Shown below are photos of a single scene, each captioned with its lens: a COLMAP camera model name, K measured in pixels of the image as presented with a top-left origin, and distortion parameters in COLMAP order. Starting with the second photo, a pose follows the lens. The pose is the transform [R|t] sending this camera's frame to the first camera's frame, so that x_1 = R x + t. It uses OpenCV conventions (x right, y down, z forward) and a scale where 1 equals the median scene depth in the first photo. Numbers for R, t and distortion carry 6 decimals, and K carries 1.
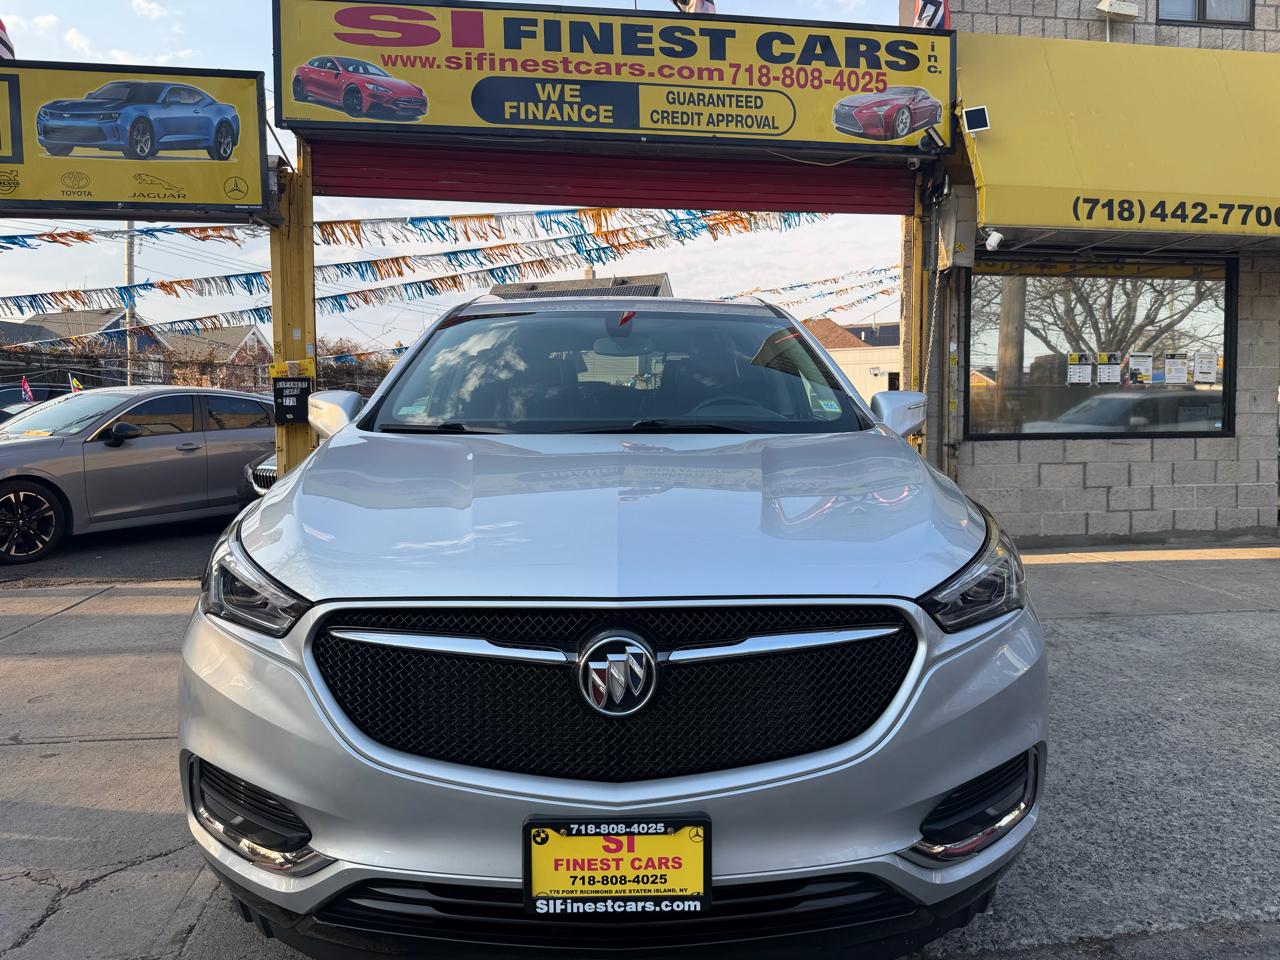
lens RADIAL K [[911.9, 0, 647.6], [0, 911.9, 498.1], [0, 0, 1]] dist [-0.002978, -0.007549]
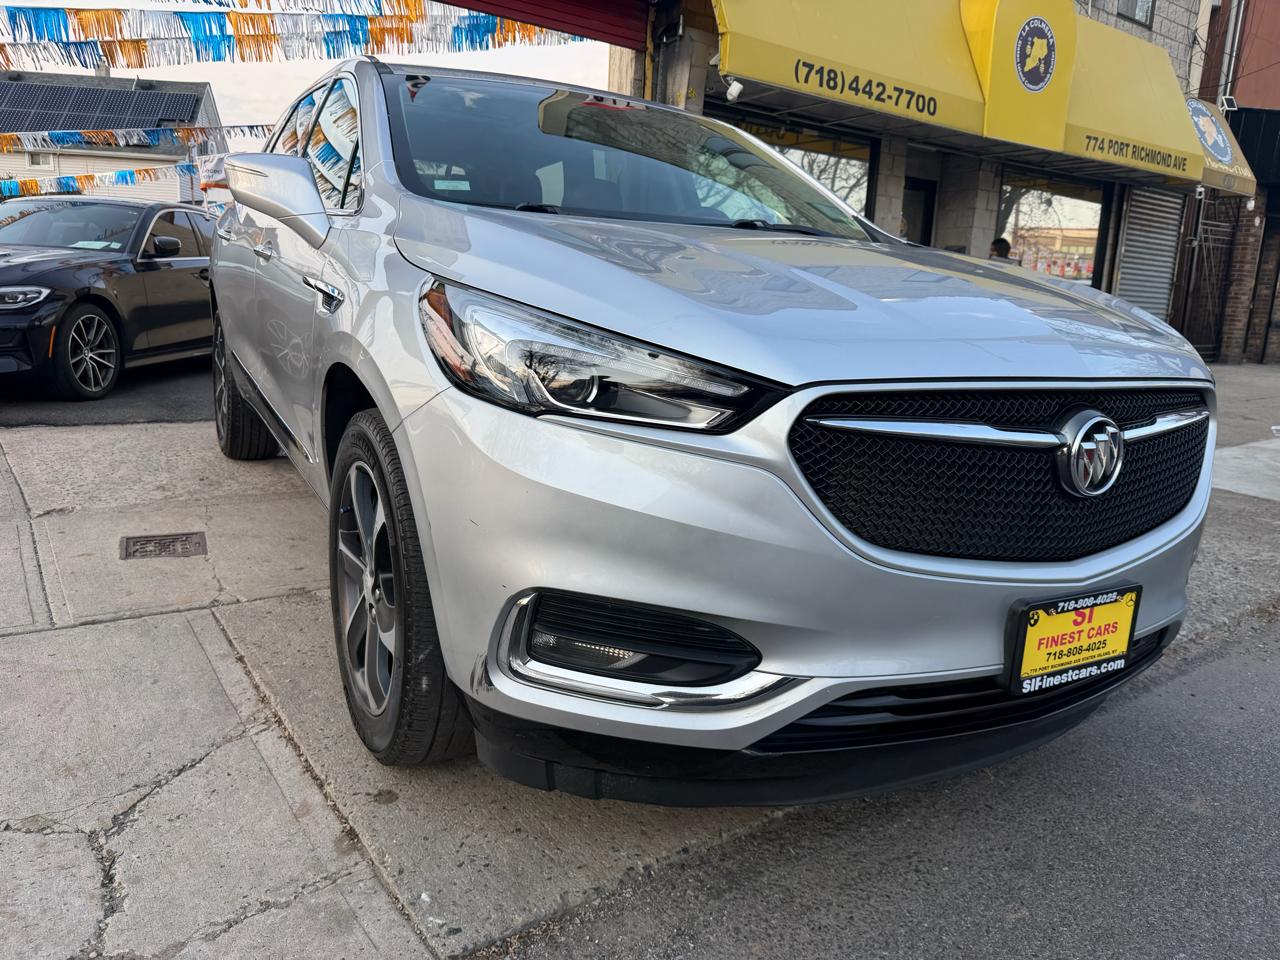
lens RADIAL K [[911.9, 0, 647.6], [0, 911.9, 498.1], [0, 0, 1]] dist [-0.002978, -0.007549]
pose [[0.881777, -0.057956, 0.468093, -0.211381], [-0.014132, 0.988730, 0.149039, 0.021872], [-0.471456, -0.138034, 0.871020, 0.077648]]
